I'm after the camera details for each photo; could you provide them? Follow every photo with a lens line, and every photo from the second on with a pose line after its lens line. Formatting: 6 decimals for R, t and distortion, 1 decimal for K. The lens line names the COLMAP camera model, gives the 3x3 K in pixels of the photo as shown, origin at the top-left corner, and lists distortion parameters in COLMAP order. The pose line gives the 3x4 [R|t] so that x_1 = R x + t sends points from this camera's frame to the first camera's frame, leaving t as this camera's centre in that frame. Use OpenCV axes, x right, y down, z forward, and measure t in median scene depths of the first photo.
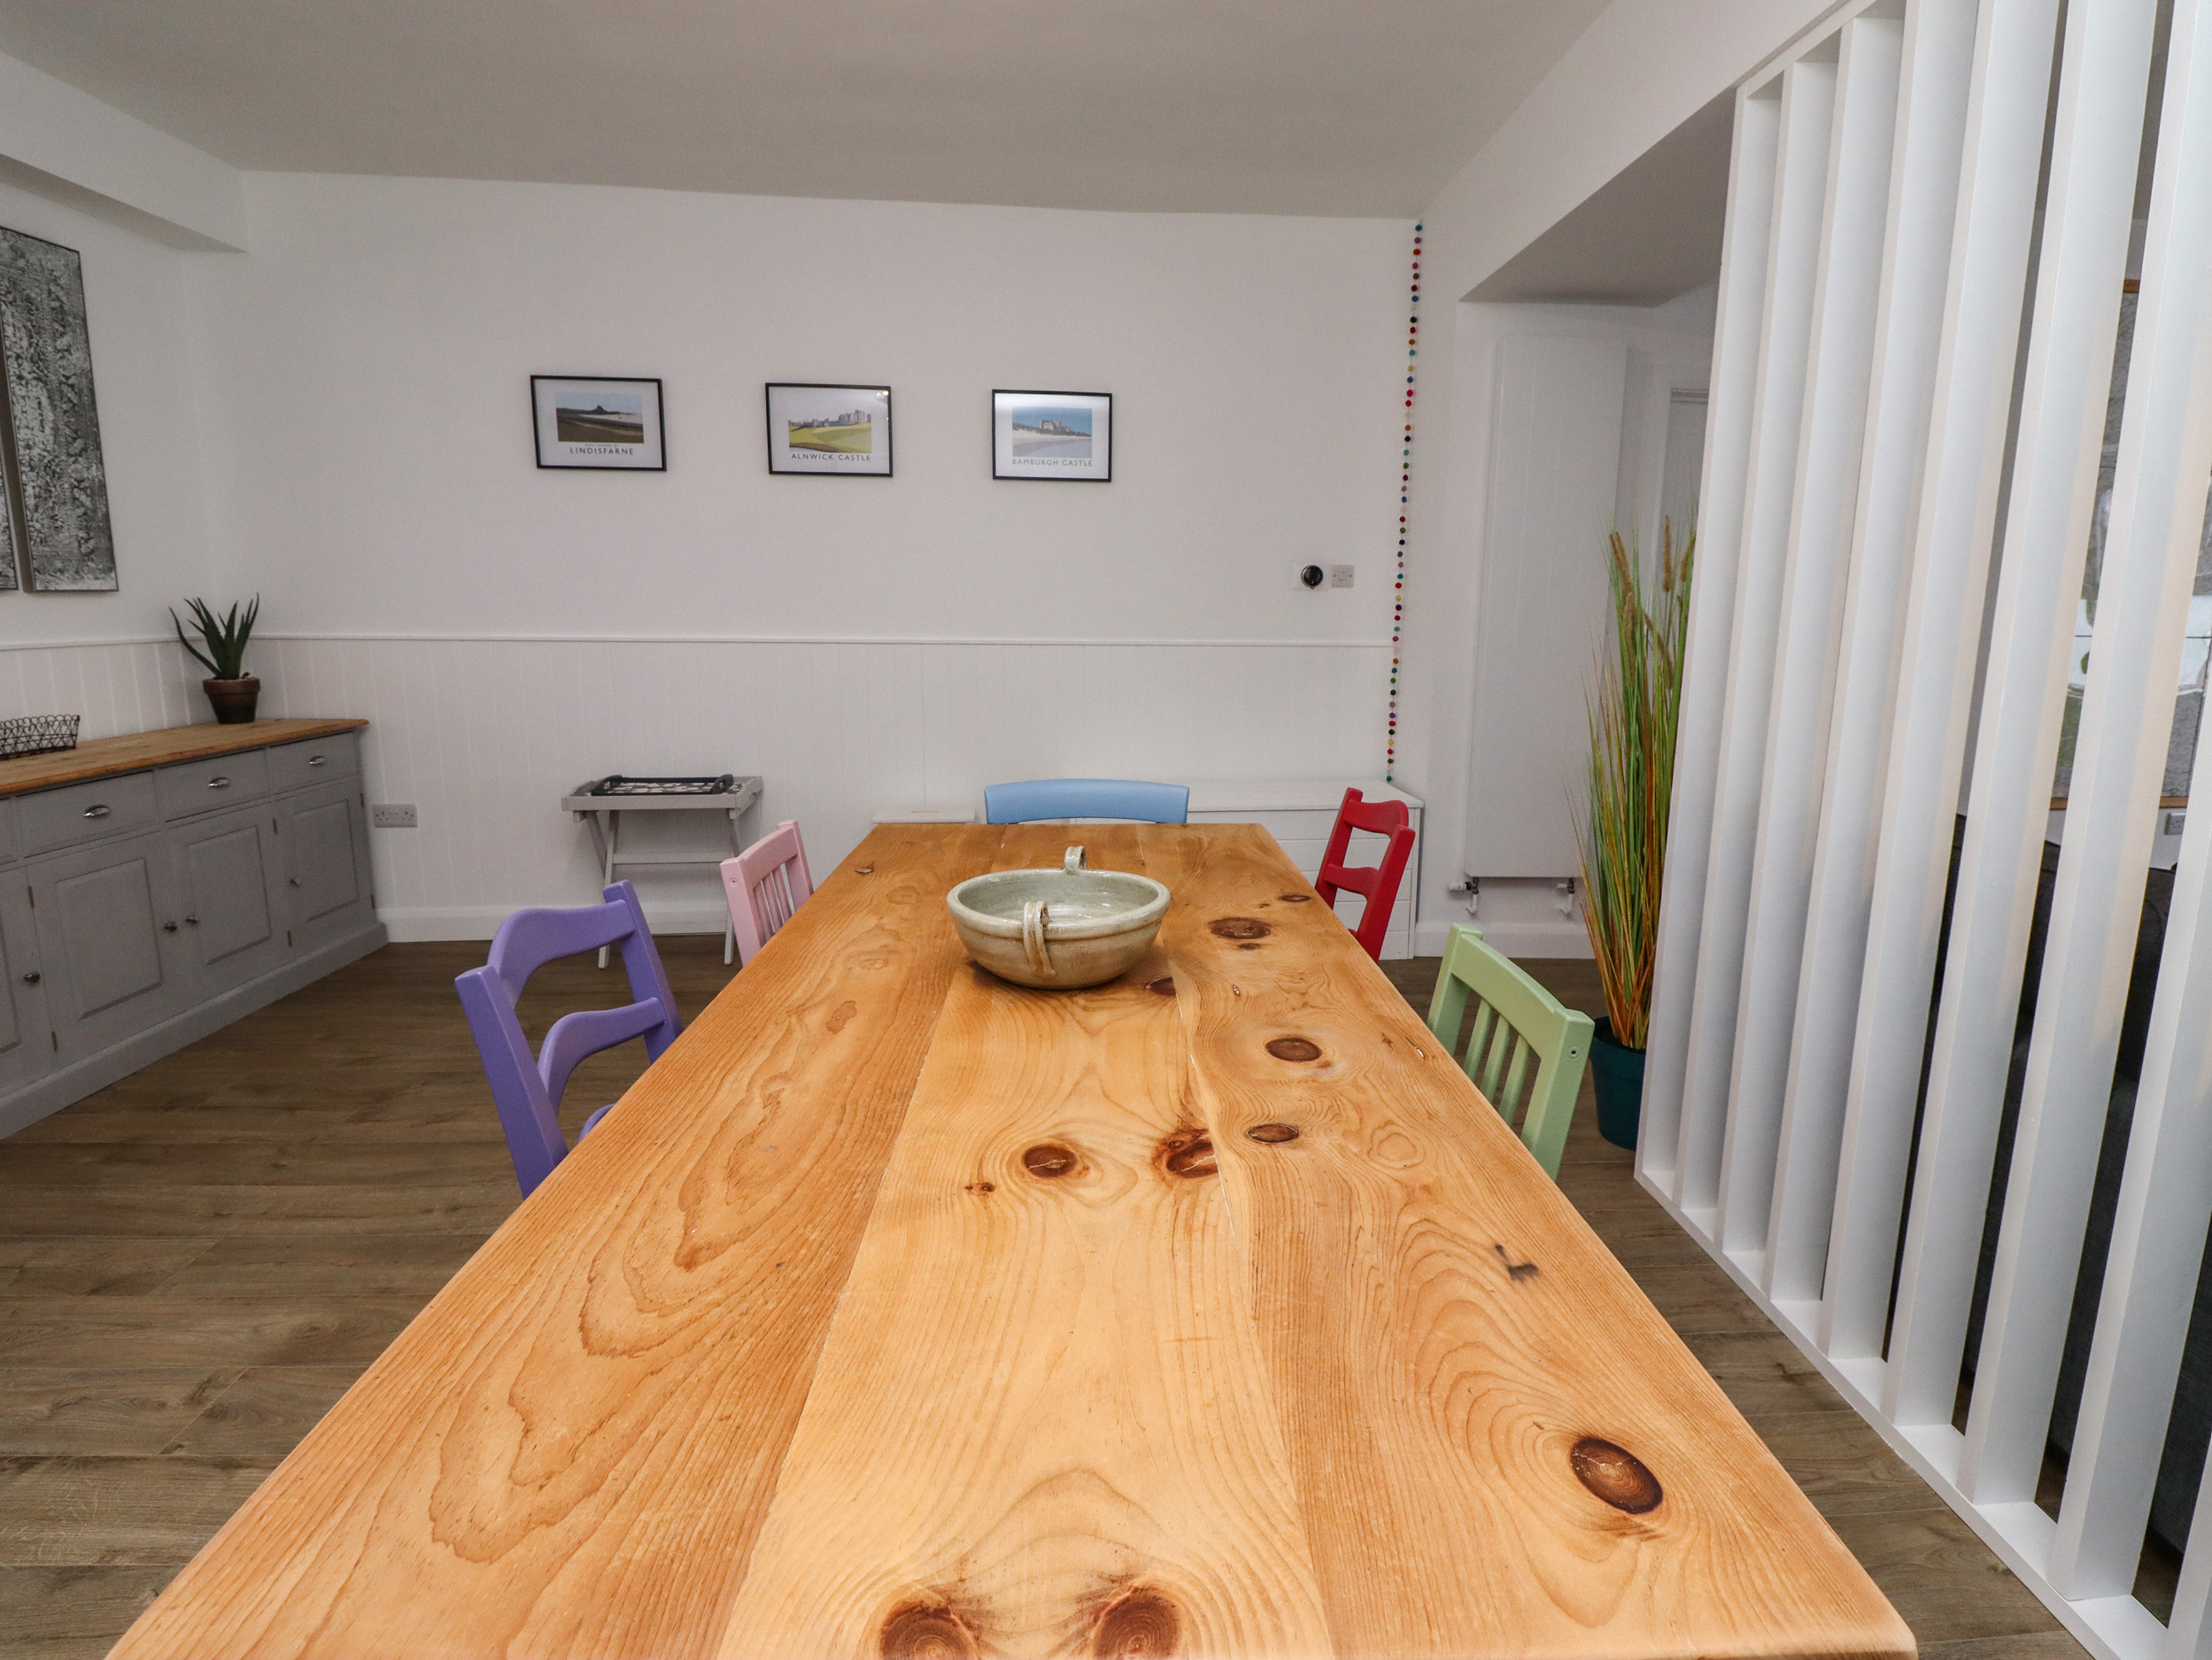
lens RADIAL K [[1176.6, 0, 1103.4], [0, 1176.6, 828.5], [0, 0, 1]] dist [-0.039344, -0.001713]
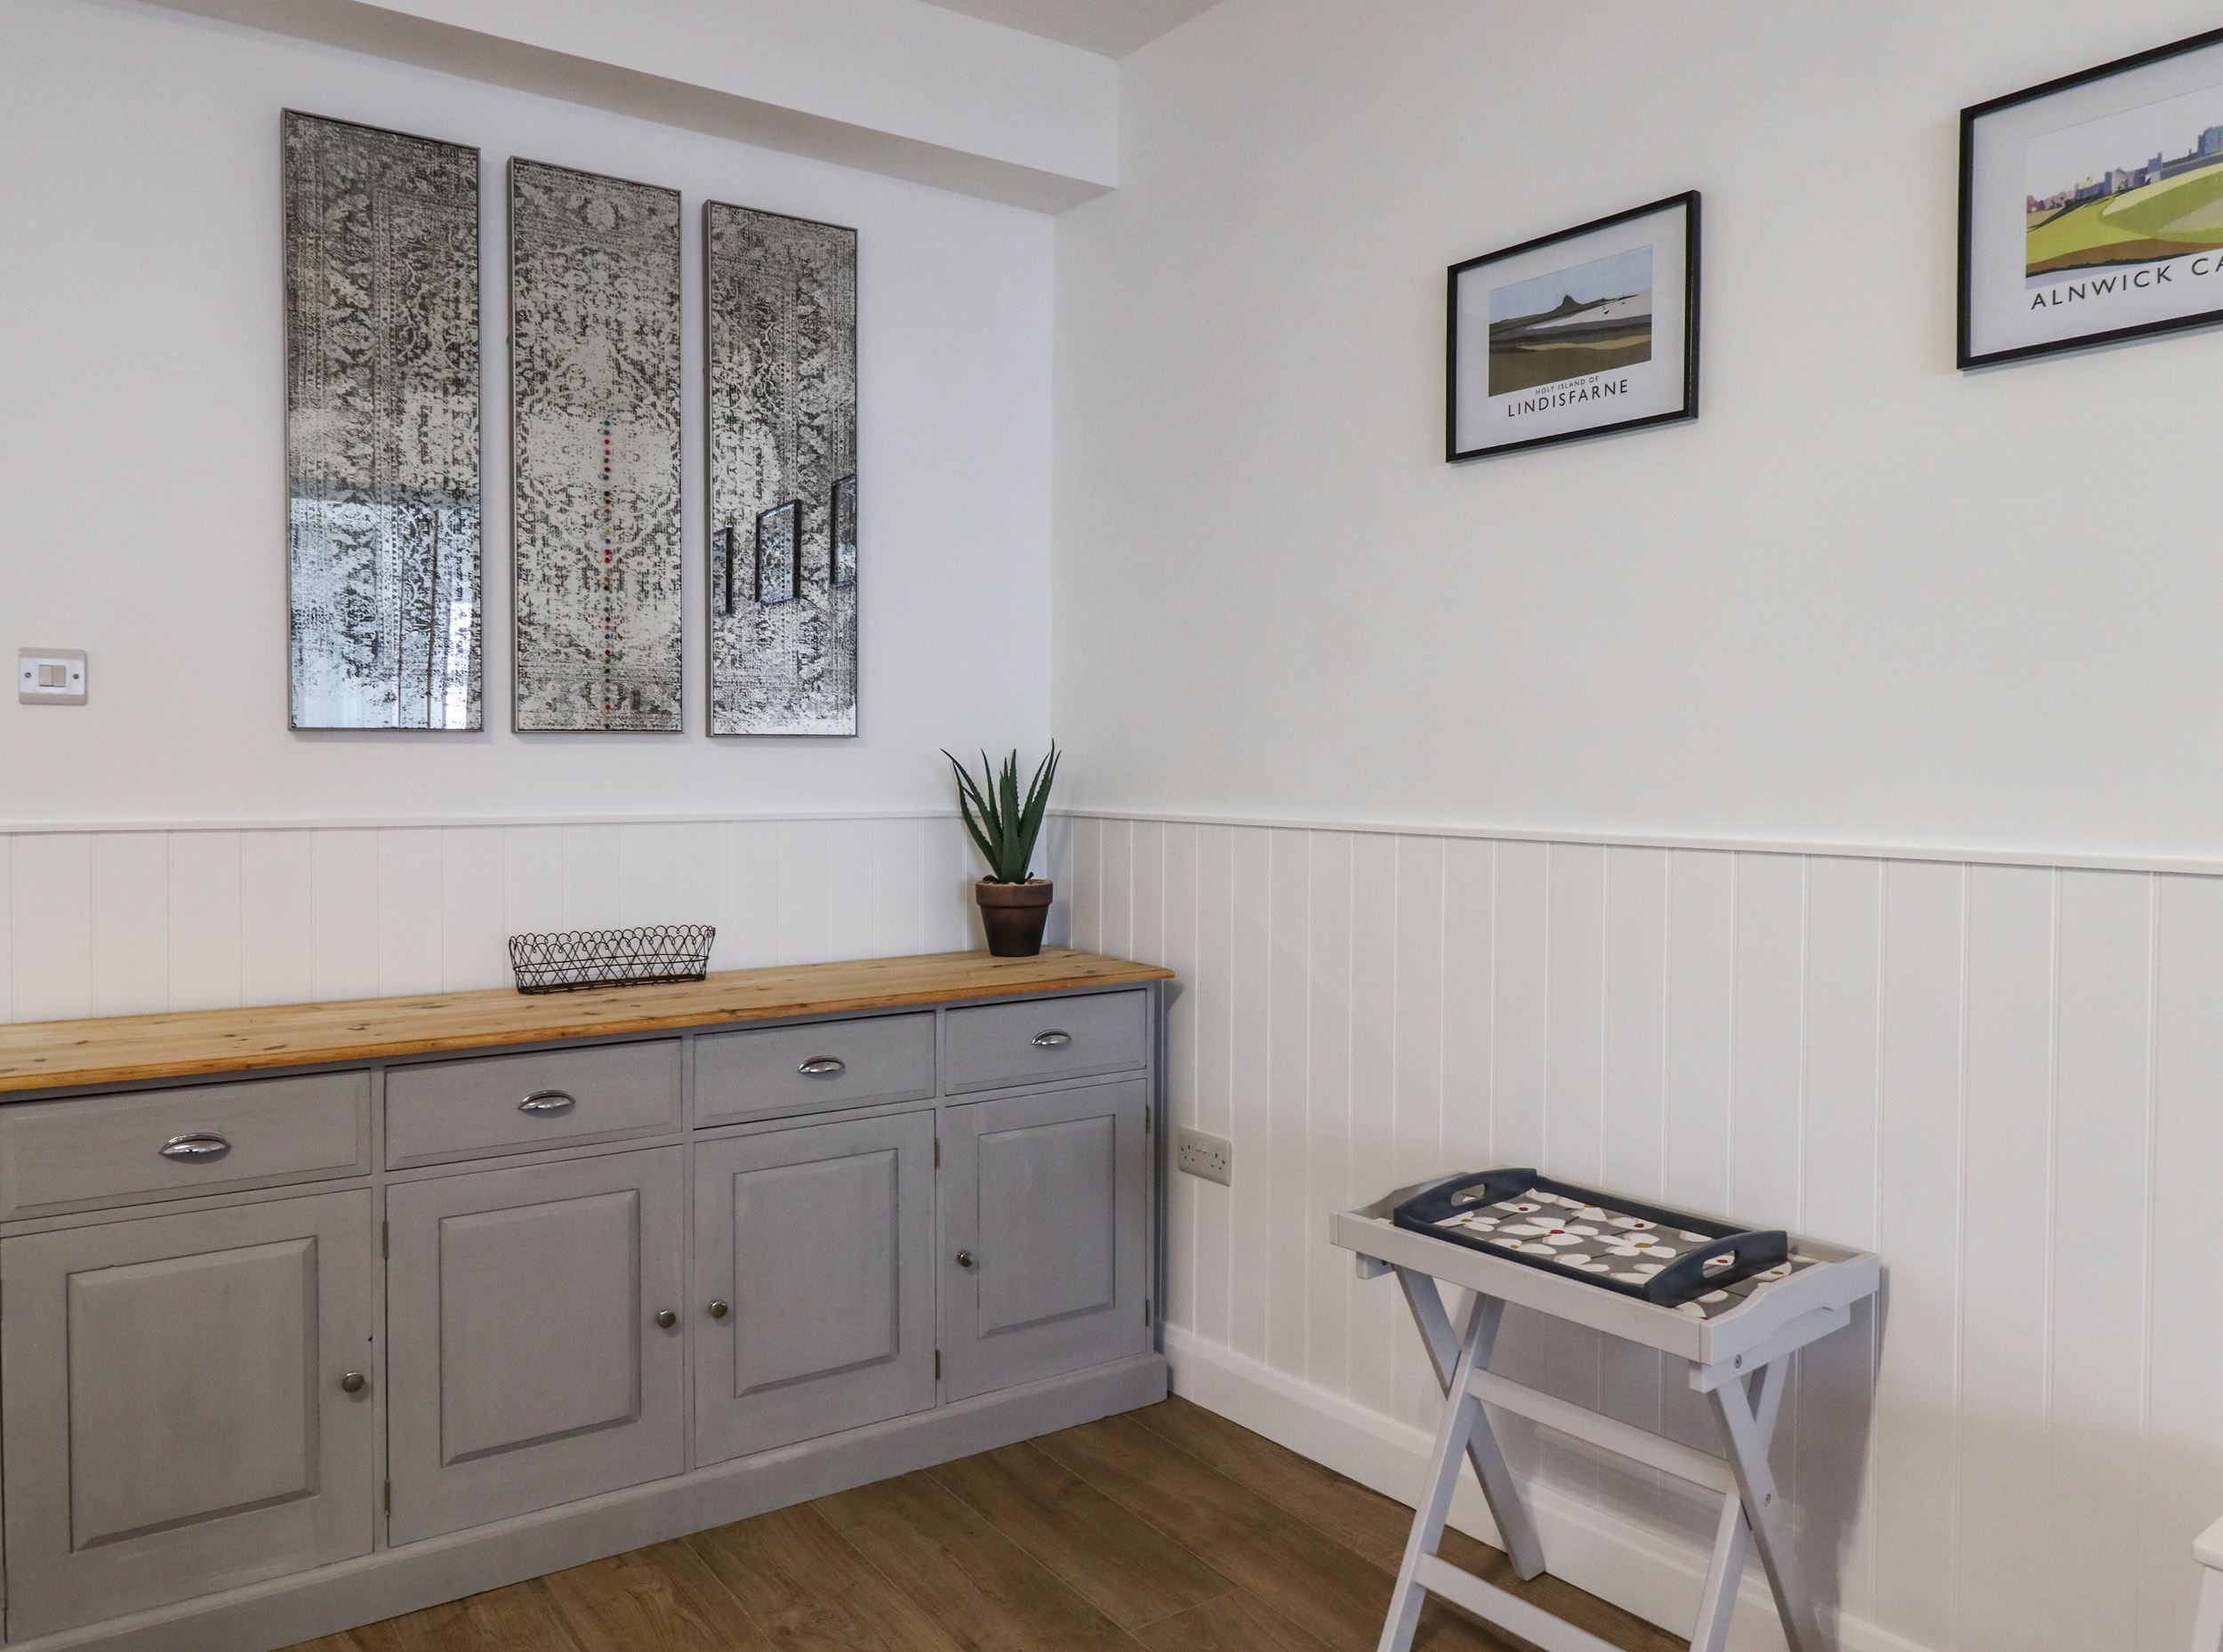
lens RADIAL K [[1596.9, 0, 1115.5], [0, 1596.9, 807.3], [0, 0, 1]] dist [0.001760, -0.006355]
pose [[0.558614, 0.008703, -0.829382, -0.039518], [-0.152814, 0.983907, -0.092600, -0.103346], [0.815229, 0.178469, 0.550954, 0.598517]]
